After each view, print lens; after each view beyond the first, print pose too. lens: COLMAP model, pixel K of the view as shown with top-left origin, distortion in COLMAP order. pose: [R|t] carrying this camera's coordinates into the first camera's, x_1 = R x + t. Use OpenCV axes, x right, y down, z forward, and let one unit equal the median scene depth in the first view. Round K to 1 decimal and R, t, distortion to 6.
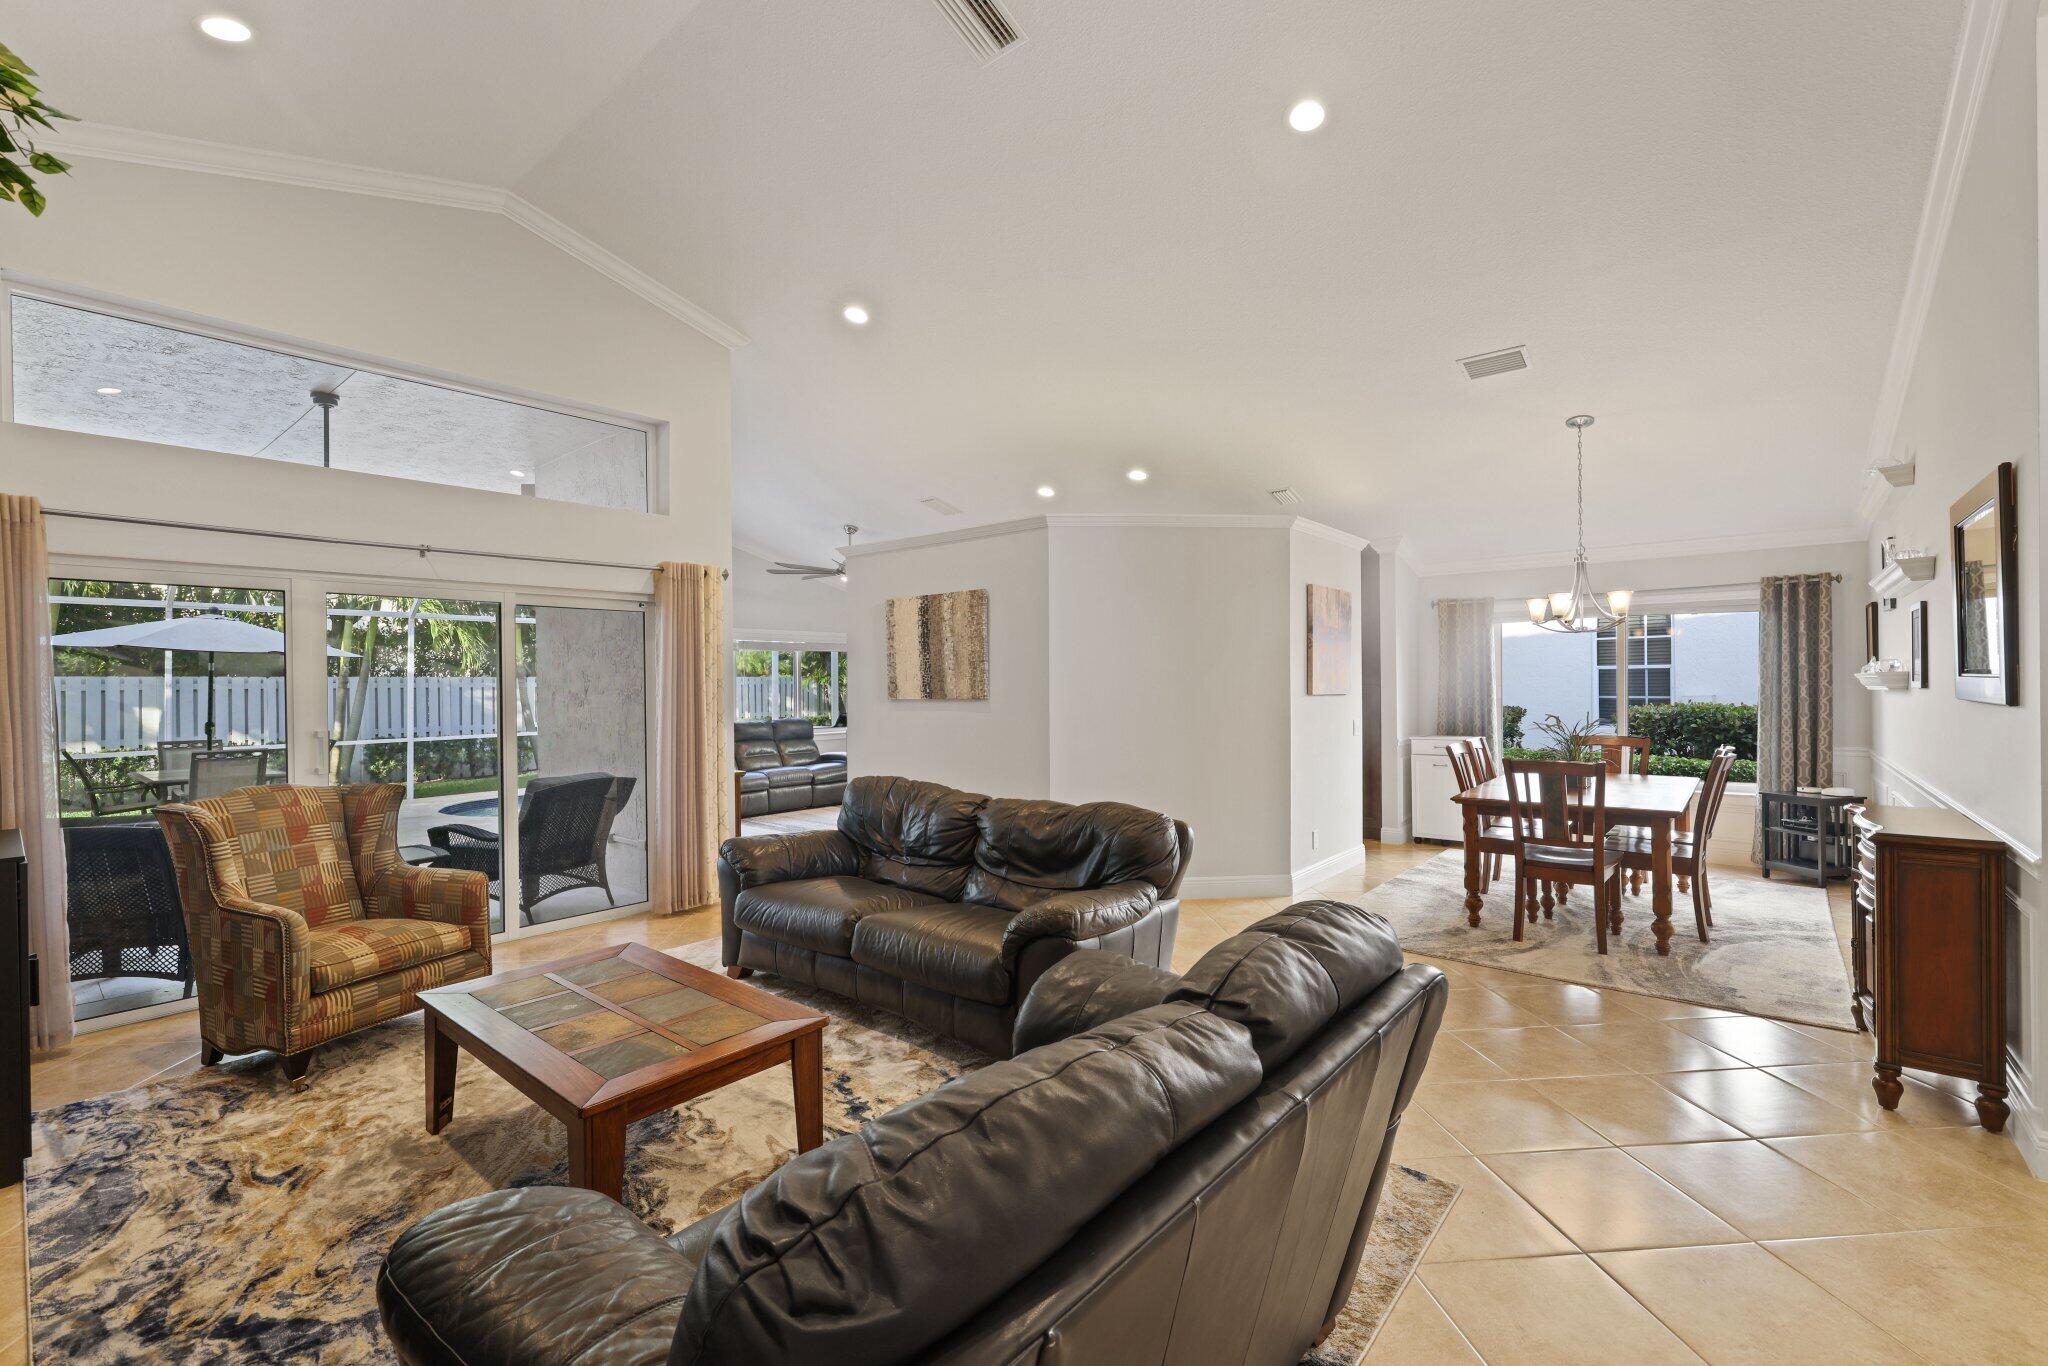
lens RADIAL K [[887.0, 0, 1012.3], [0, 887.0, 687.0], [0, 0, 1]] dist [0.002979, 0.000577]
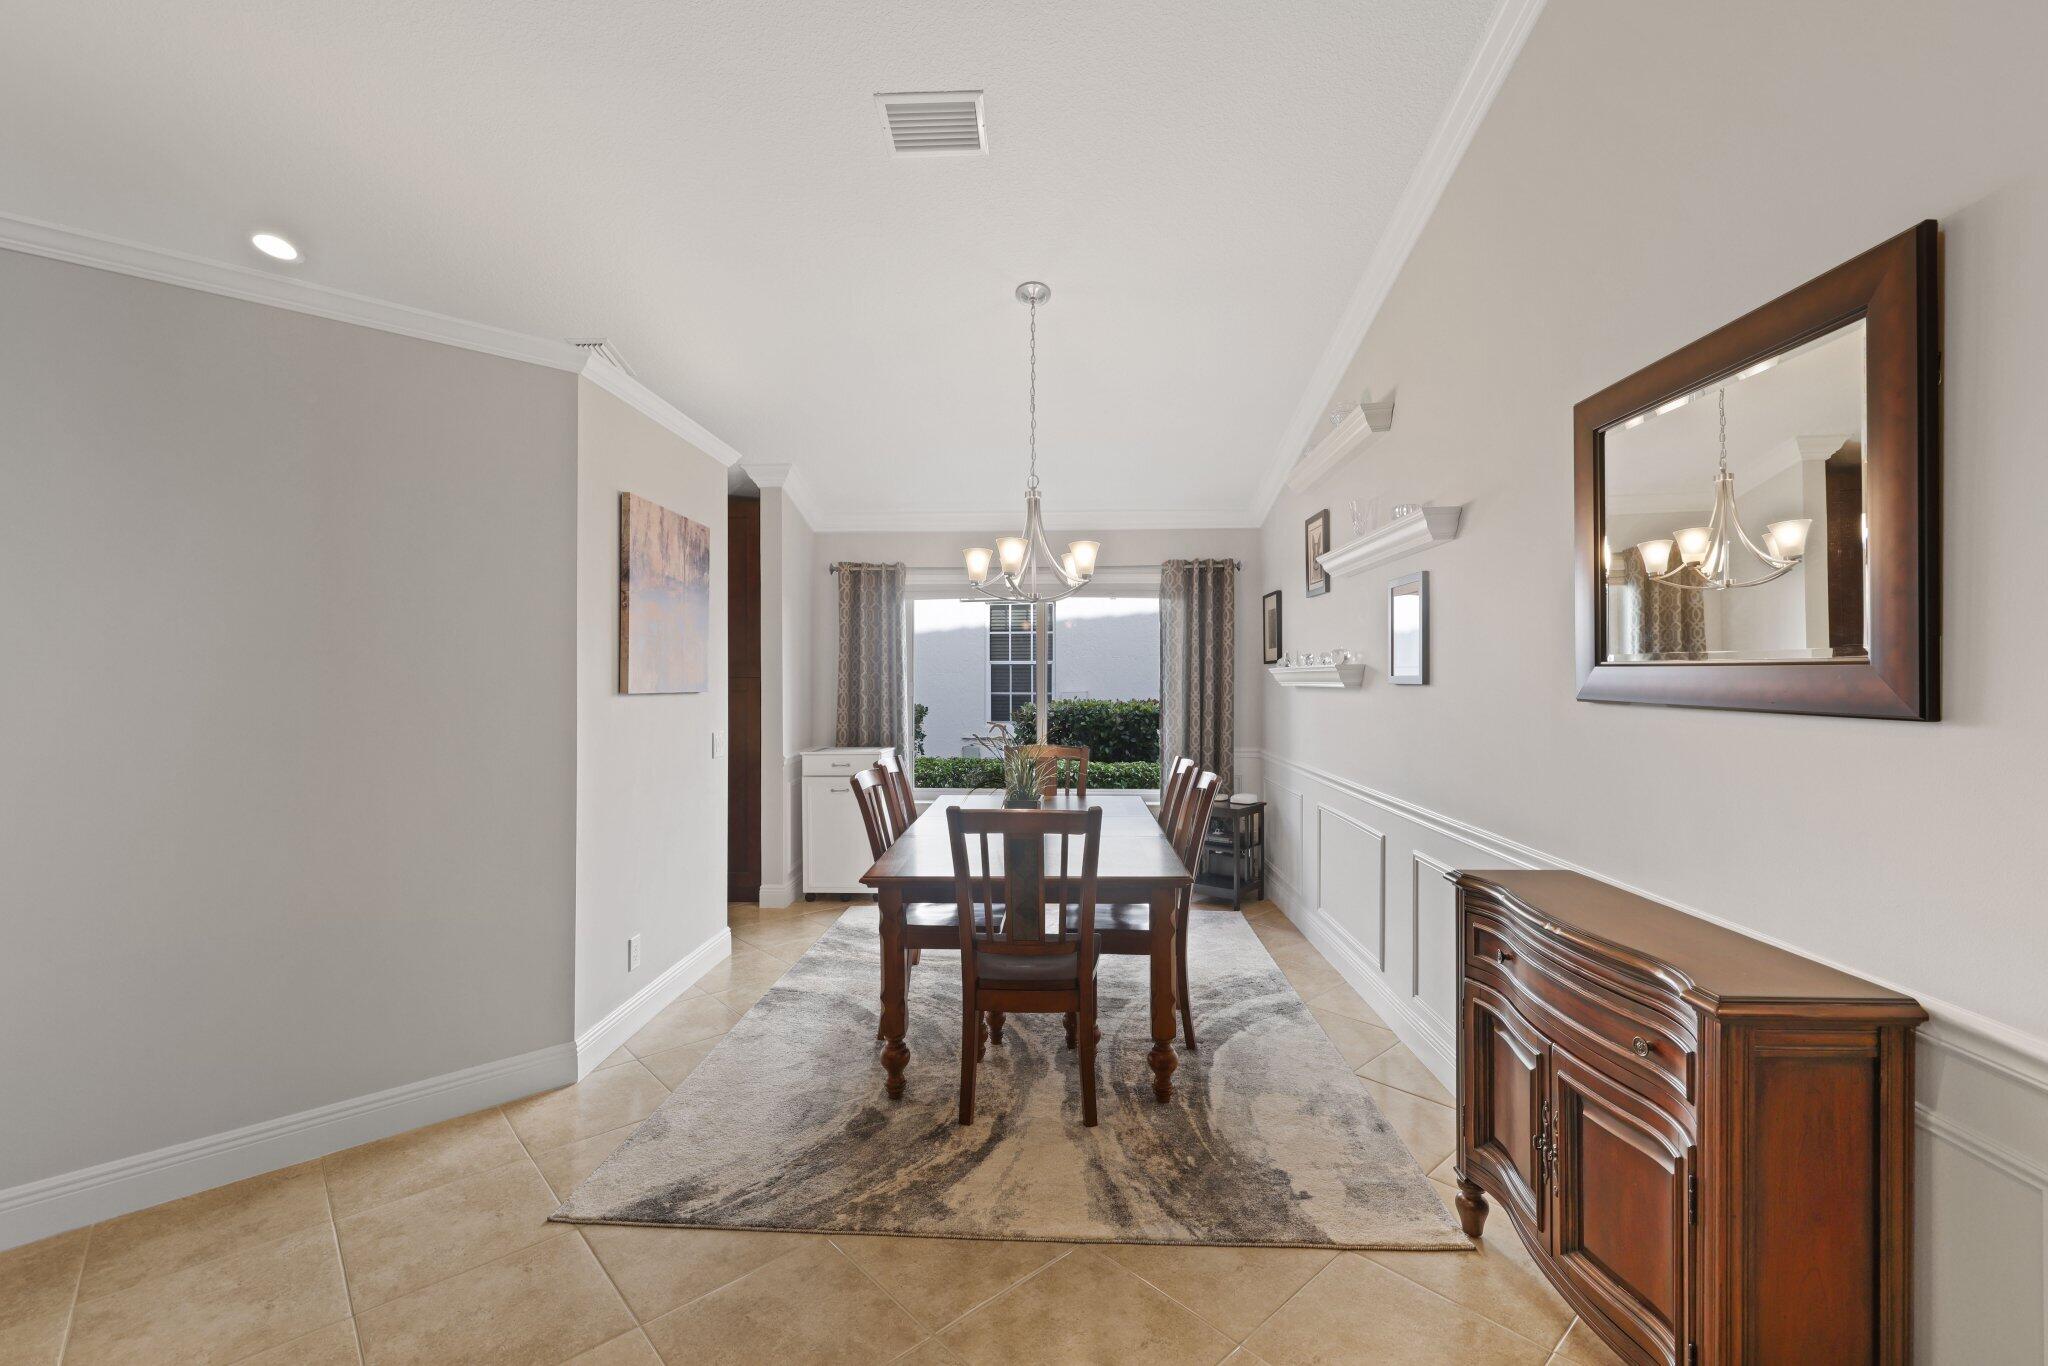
lens RADIAL K [[887.0, 0, 1046.7], [0, 887.0, 678.7], [0, 0, 1]] dist [0.002979, 0.000577]
pose [[0.776746, 0.007043, 0.629775, 0.200448], [-0.004560, 0.999974, -0.005558, 0.001423], [-0.629798, 0.001446, 0.776758, 0.424399]]
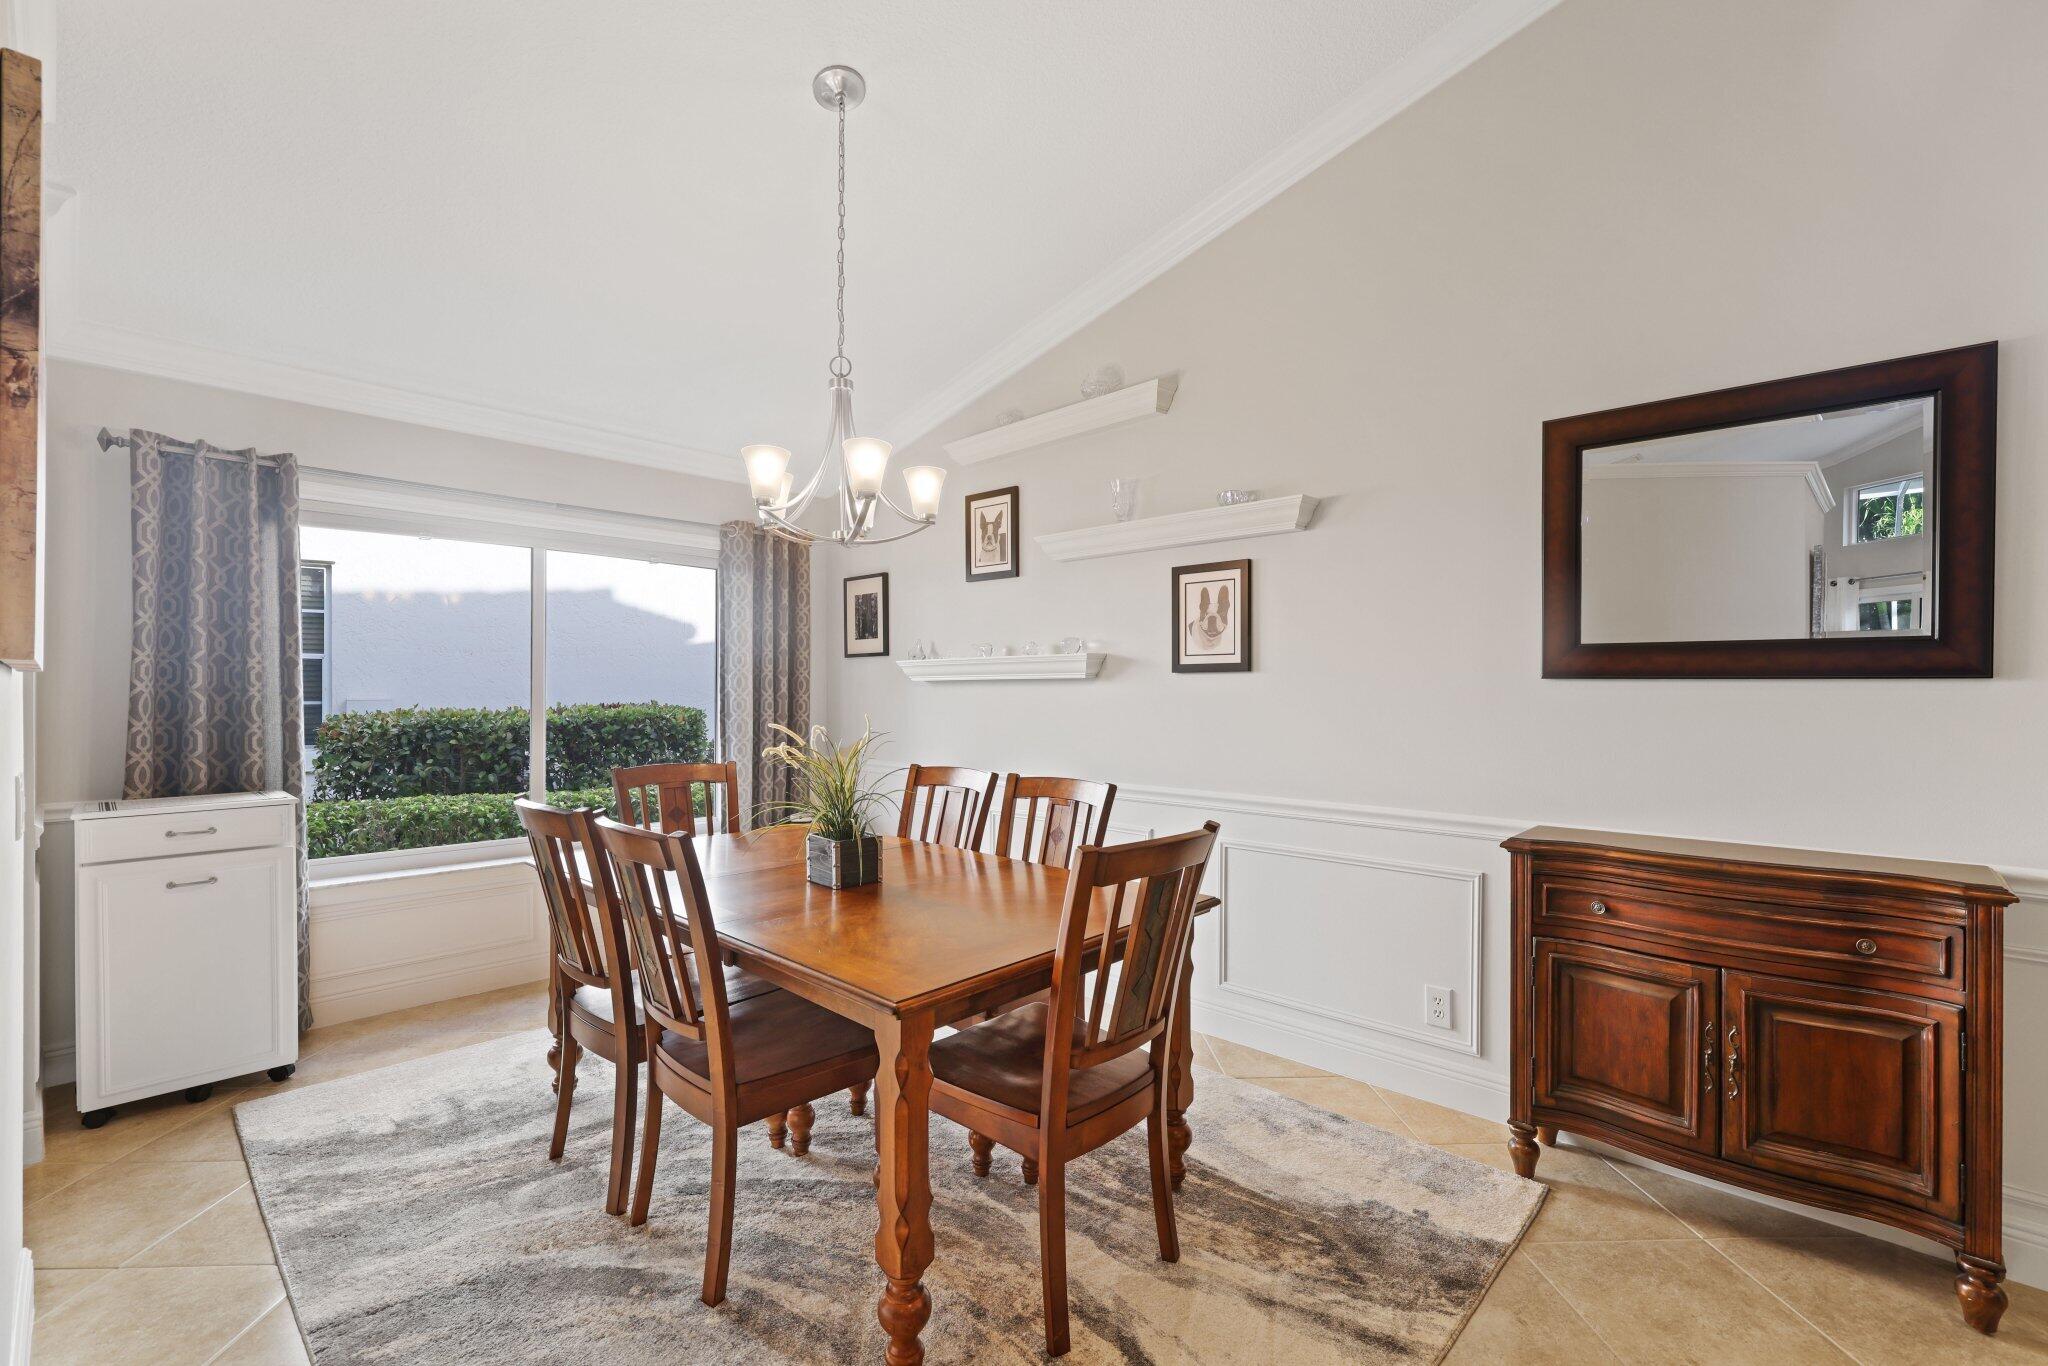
lens RADIAL K [[887.0, 0, 1032.7], [0, 887.0, 692.6], [0, 0, 1]] dist [0.002979, 0.000577]
pose [[0.037733, 0.007345, 0.999261, 0.167897], [0.001024, 0.999972, -0.007389, 0.017659], [-0.999287, 0.001302, 0.037725, 0.809721]]
